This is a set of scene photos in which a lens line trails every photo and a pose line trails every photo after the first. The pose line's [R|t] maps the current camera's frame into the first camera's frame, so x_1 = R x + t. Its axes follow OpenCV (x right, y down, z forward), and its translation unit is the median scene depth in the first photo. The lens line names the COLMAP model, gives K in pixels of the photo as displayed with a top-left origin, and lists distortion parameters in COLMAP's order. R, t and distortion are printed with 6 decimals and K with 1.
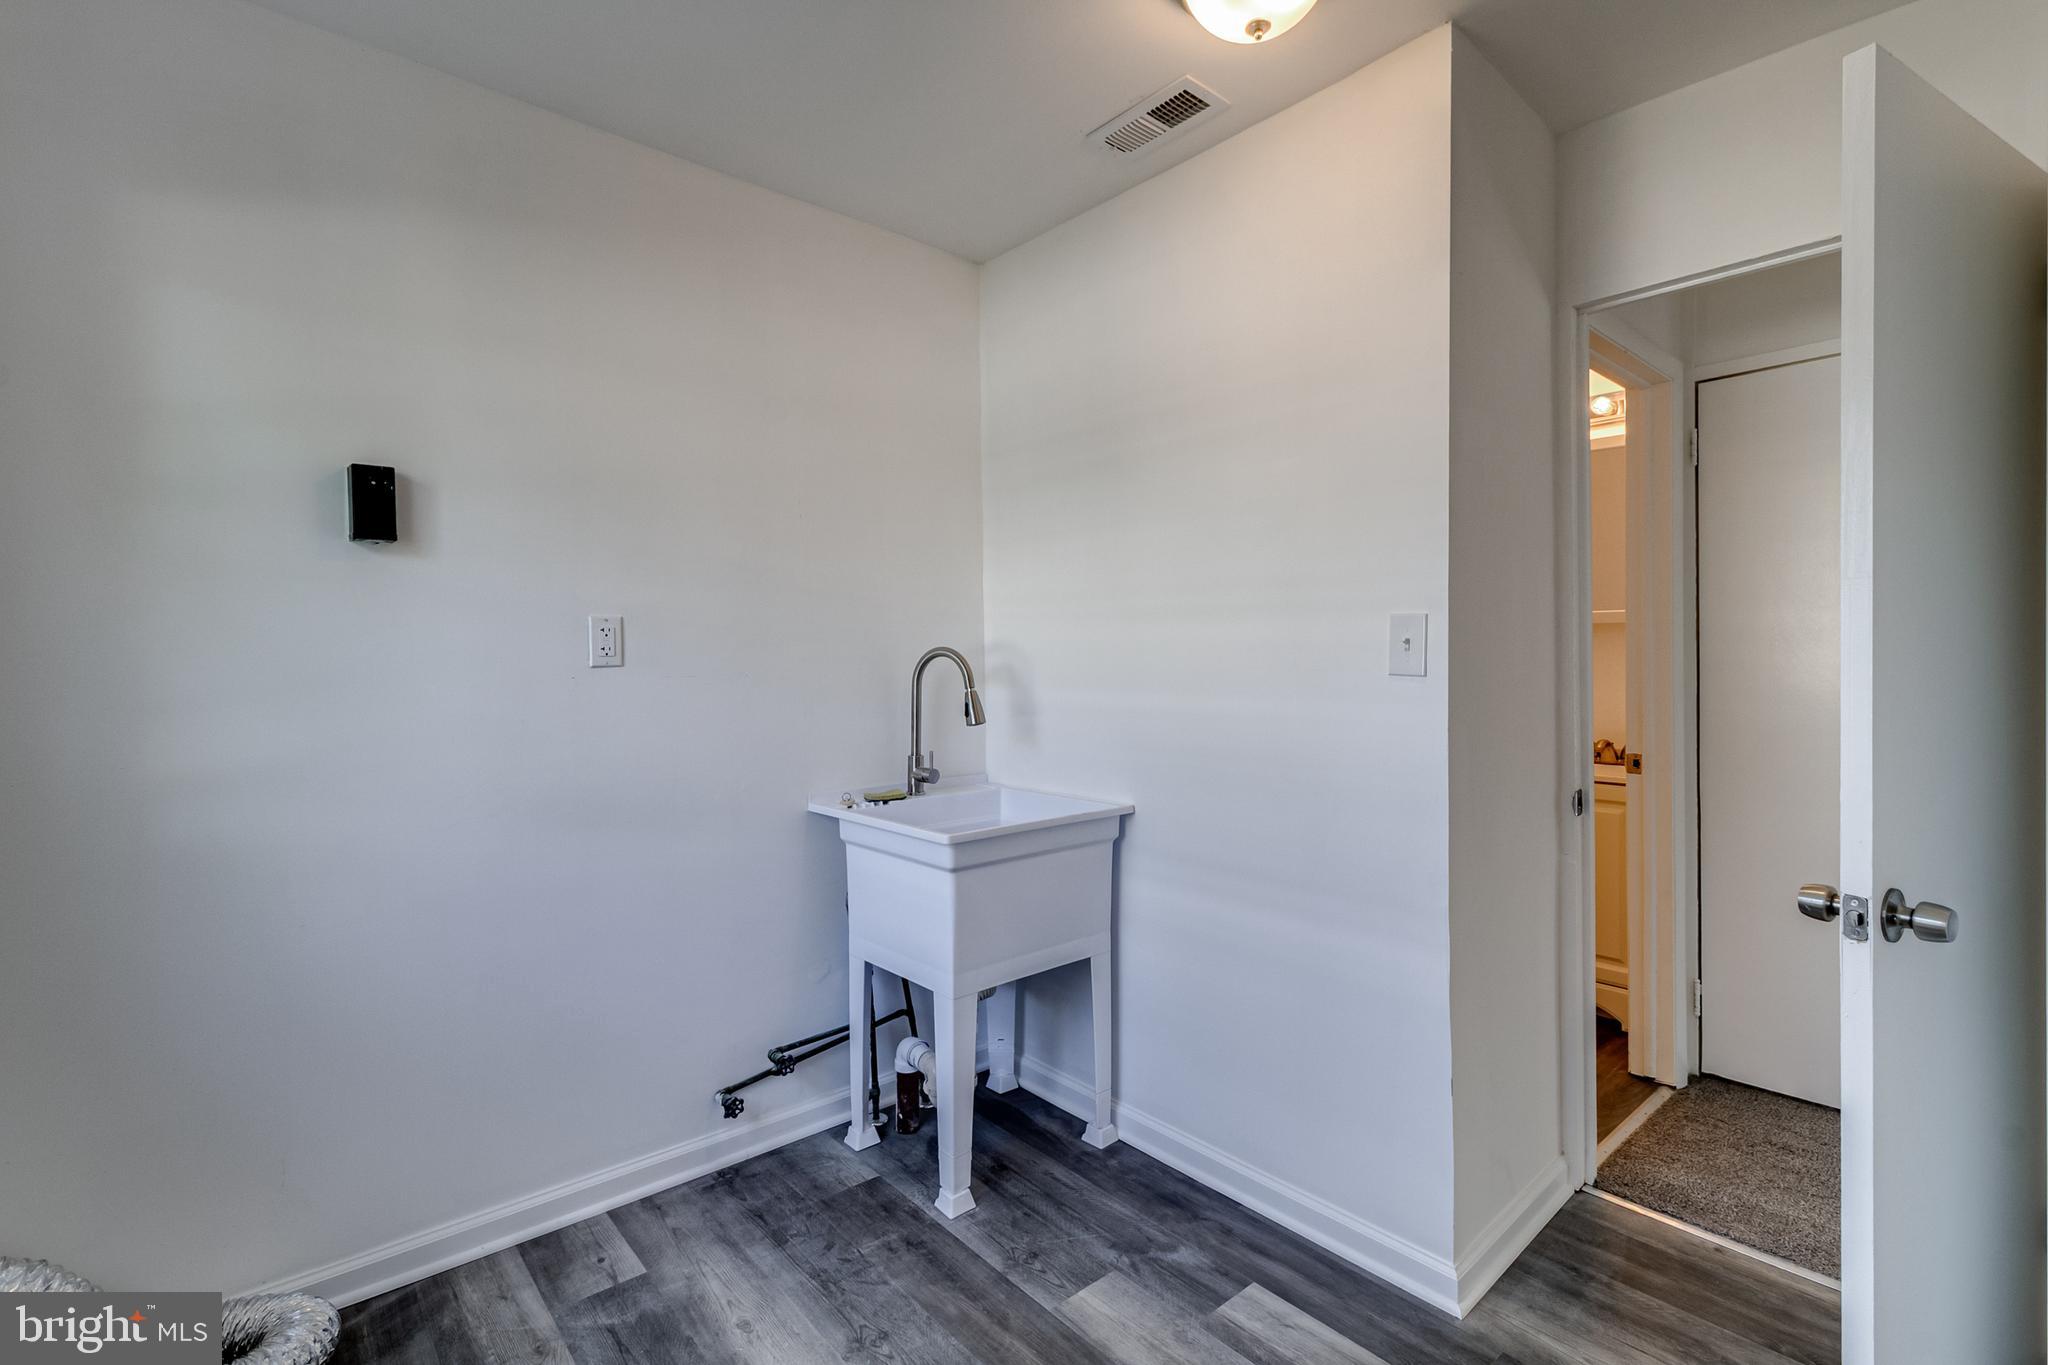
lens RADIAL K [[942.2, 0, 1029.9], [0, 942.2, 669.7], [0, 0, 1]] dist [0.004409, -0.000912]
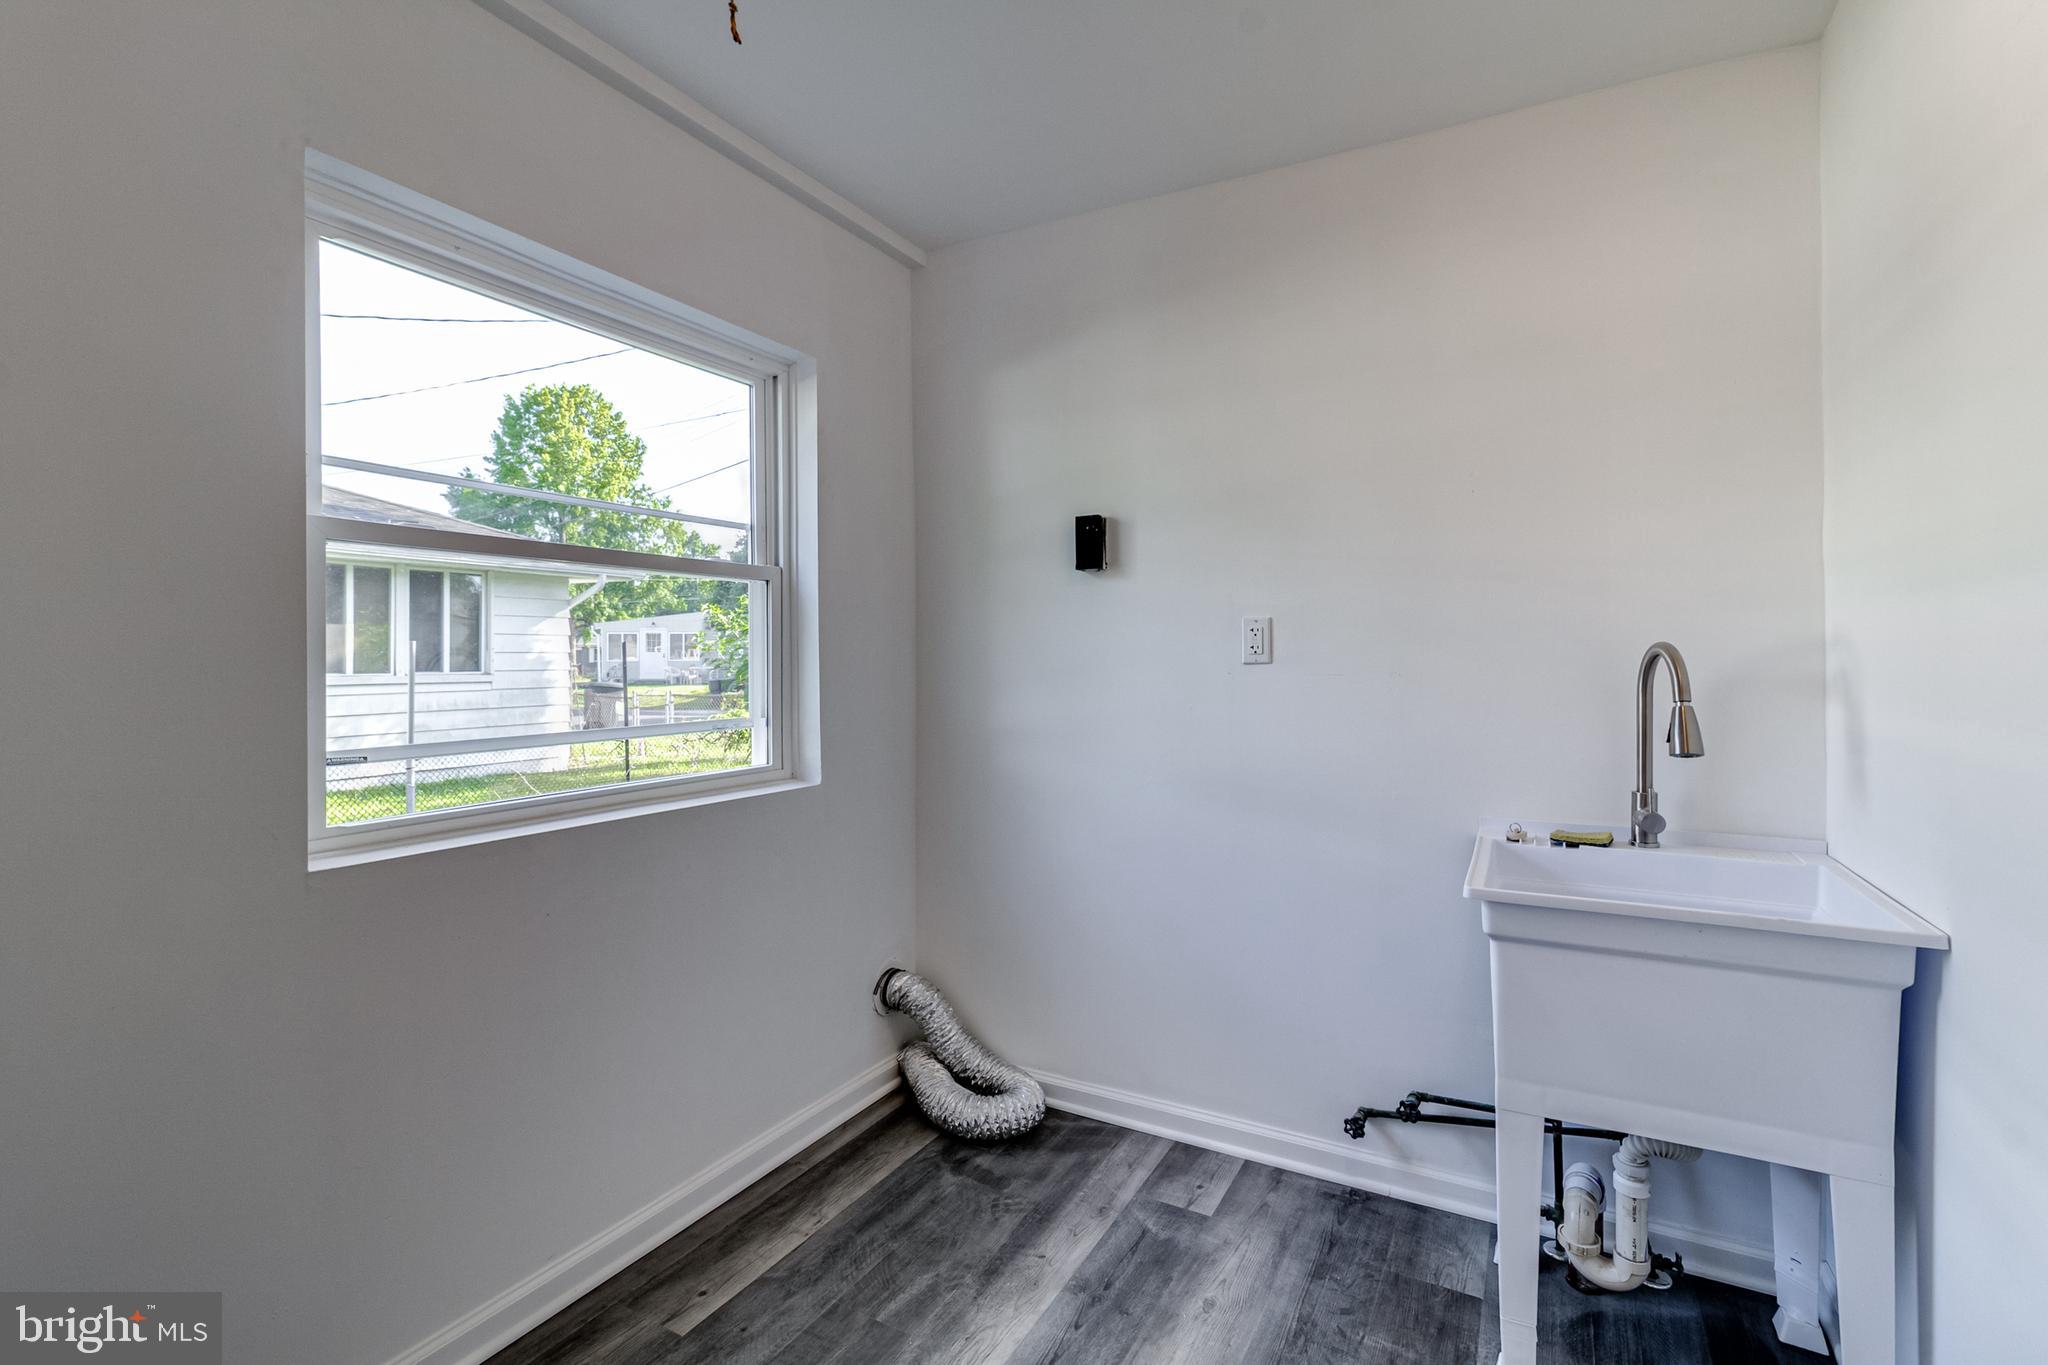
lens RADIAL K [[942.2, 0, 1031.4], [0, 942.2, 670.4], [0, 0, 1]] dist [0.004409, -0.000912]
pose [[0.352932, 0.017641, -0.935483, 0.507642], [-0.017417, 0.999773, 0.012283, -0.004478], [0.935487, 0.011958, 0.353159, 0.392352]]
